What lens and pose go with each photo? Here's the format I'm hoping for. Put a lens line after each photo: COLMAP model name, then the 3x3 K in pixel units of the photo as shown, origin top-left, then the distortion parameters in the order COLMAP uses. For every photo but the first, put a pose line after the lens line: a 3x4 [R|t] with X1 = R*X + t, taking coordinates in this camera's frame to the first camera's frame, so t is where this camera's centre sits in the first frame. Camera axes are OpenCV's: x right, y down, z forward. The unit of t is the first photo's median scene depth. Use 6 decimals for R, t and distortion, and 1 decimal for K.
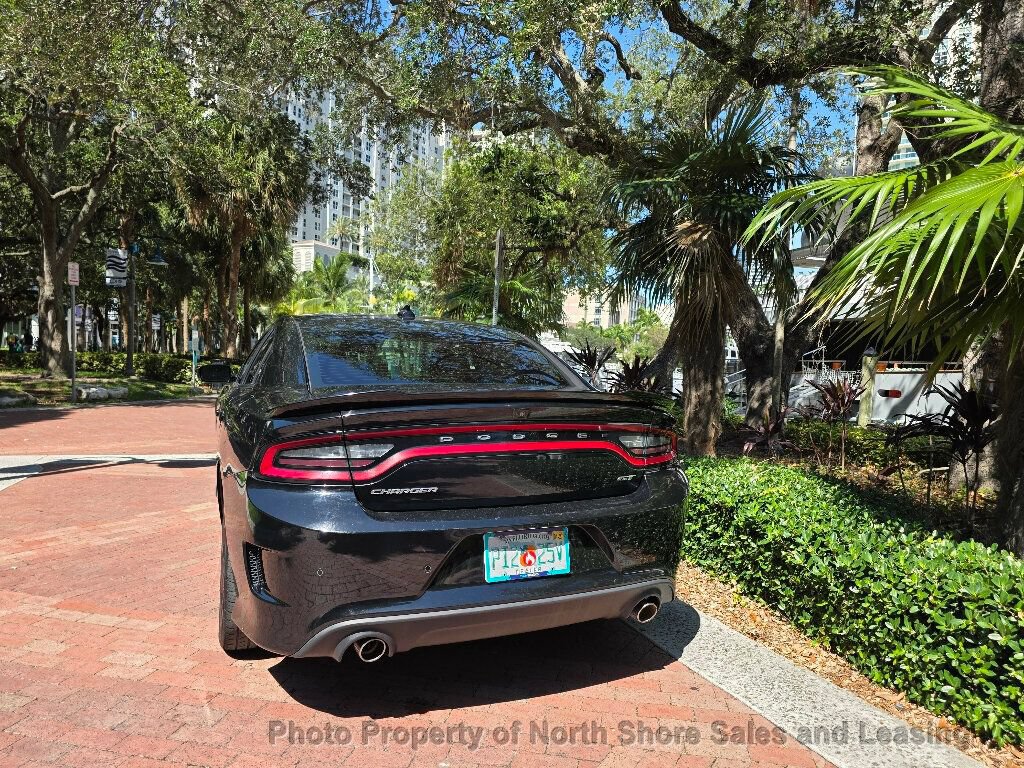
lens RADIAL K [[665.9, 0, 508.6], [0, 665.9, 383.5], [0, 0, 1]] dist [0.051323, -0.055900]
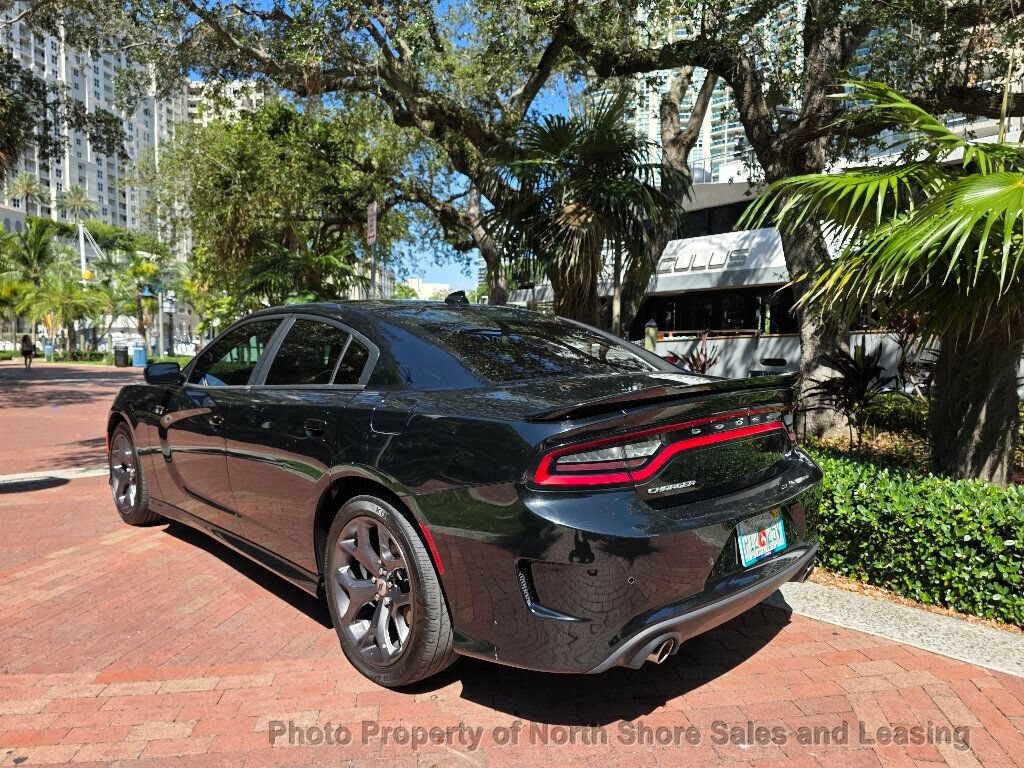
lens RADIAL K [[671.7, 0, 508.5], [0, 671.7, 387.4], [0, 0, 1]] dist [0.046590, -0.051509]
pose [[0.937979, -0.057188, 0.341943, -0.434142], [0.042989, 0.997875, 0.048964, -0.027568], [-0.344017, -0.031227, 0.938444, 0.093910]]
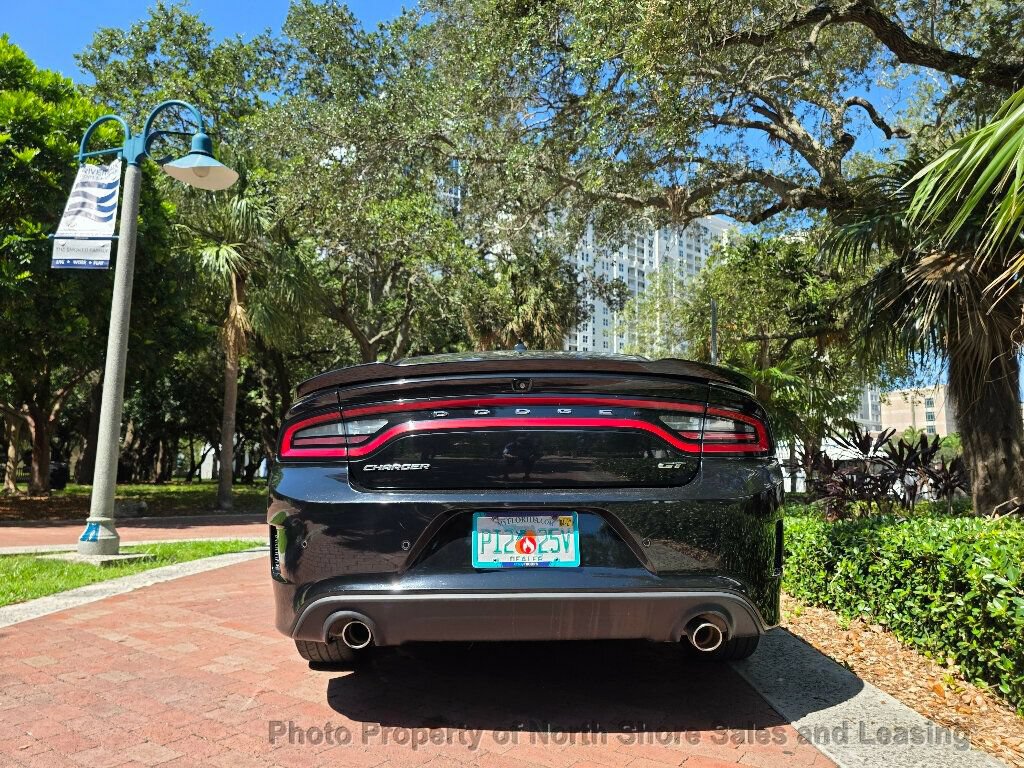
lens RADIAL K [[671.7, 0, 508.5], [0, 671.7, 387.4], [0, 0, 1]] dist [0.046590, -0.051509]
pose [[0.911025, -0.088027, -0.402845, 0.237233], [0.016864, 0.984084, -0.176900, 0.134482], [0.412005, 0.154367, 0.898010, 0.108679]]
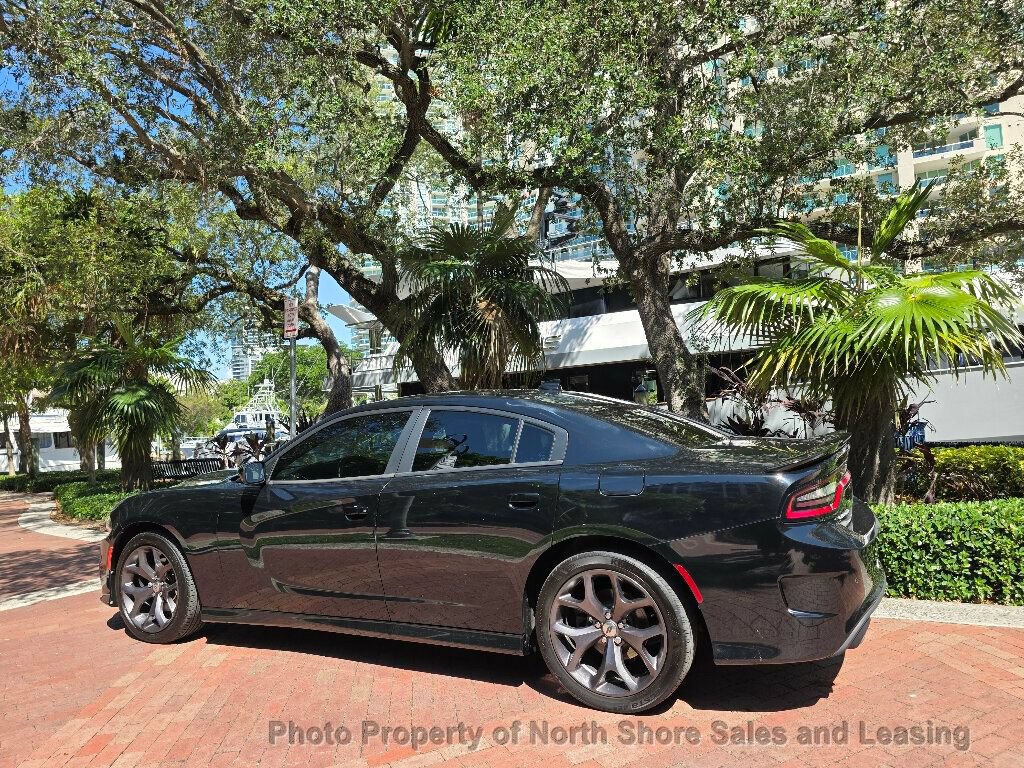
lens RADIAL K [[665.9, 0, 508.6], [0, 665.9, 383.5], [0, 0, 1]] dist [0.051323, -0.055900]
pose [[0.778327, -0.044659, 0.626269, -0.934657], [0.102679, 0.993092, -0.056793, -0.059906], [-0.619407, 0.108508, 0.777536, 0.190806]]
